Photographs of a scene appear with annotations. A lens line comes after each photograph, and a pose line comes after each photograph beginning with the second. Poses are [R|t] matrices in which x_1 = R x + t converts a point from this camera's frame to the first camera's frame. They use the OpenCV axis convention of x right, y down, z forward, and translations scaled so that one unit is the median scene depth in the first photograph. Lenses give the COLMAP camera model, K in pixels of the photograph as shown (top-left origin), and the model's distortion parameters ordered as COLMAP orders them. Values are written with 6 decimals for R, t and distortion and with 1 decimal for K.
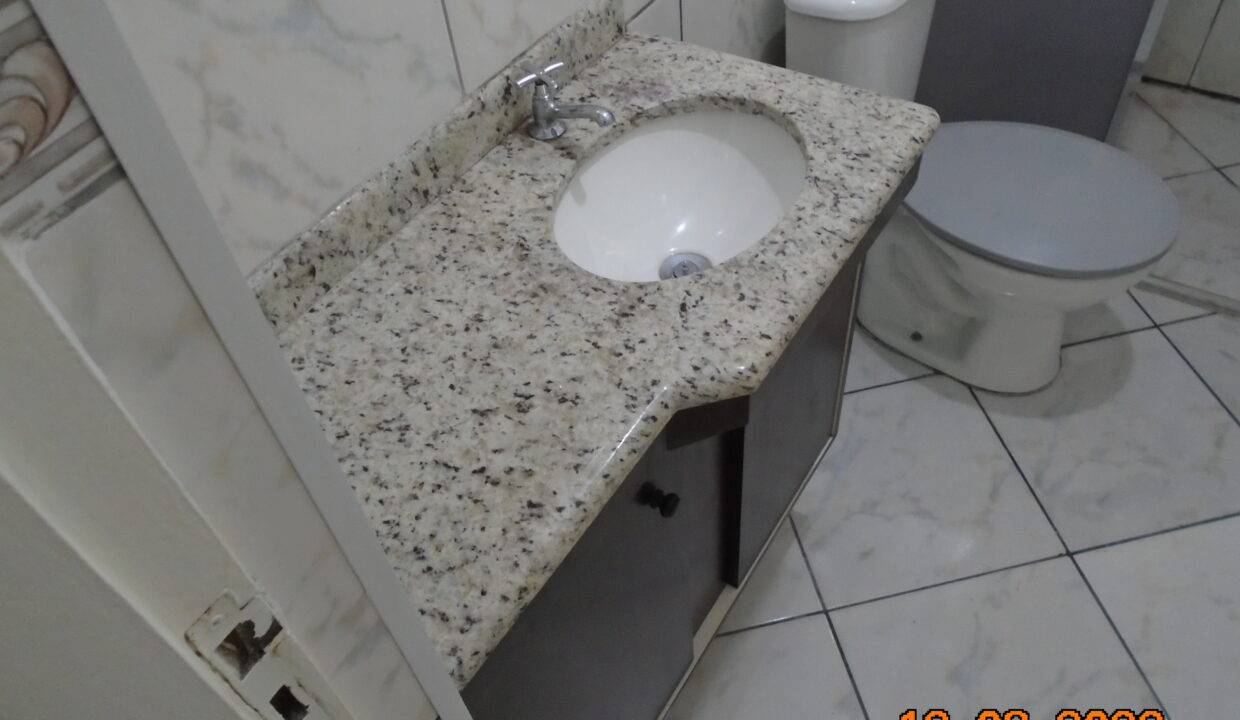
lens RADIAL K [[950.2, 0, 620.0], [0, 950.2, 360.0], [0, 0, 1]] dist [-0.015471, 0.009685]
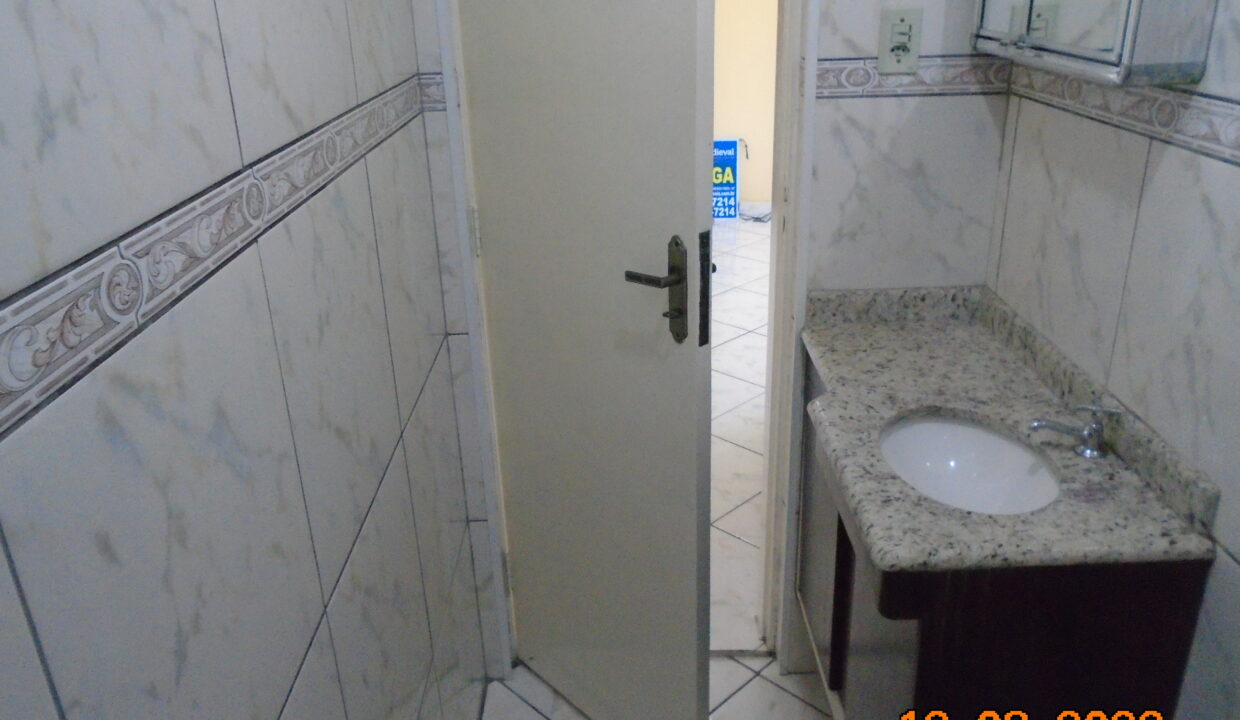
lens RADIAL K [[950.2, 0, 620.0], [0, 950.2, 360.0], [0, 0, 1]] dist [-0.015471, 0.009685]
pose [[-0.829968, 0.305706, -0.466579, 0.994959], [-0.344152, 0.377638, 0.859621, -1.150164], [0.438990, 0.874033, -0.208218, 0.853619]]
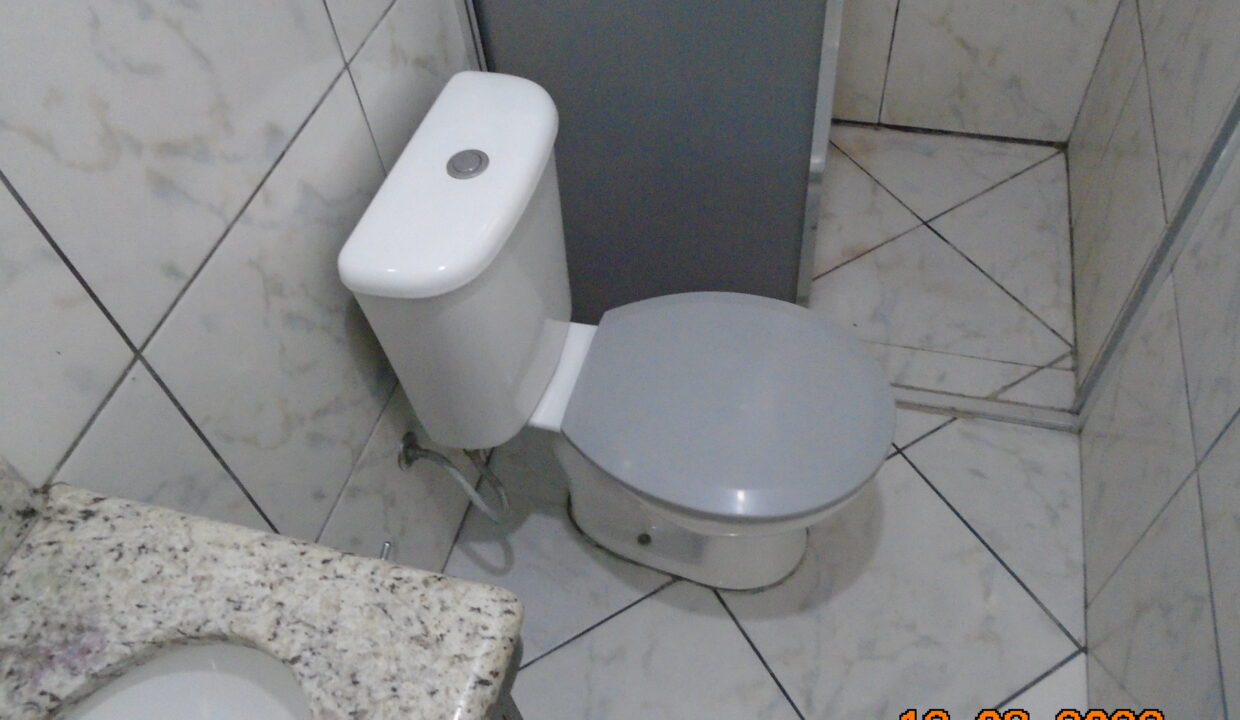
lens RADIAL K [[950.2, 0, 620.0], [0, 950.2, 360.0], [0, 0, 1]] dist [-0.015471, 0.009685]
pose [[0.953100, -0.237332, 0.187814, 0.304776], [0.227925, 0.971122, 0.070513, -0.432437], [-0.199125, -0.024398, 0.979670, 0.324288]]
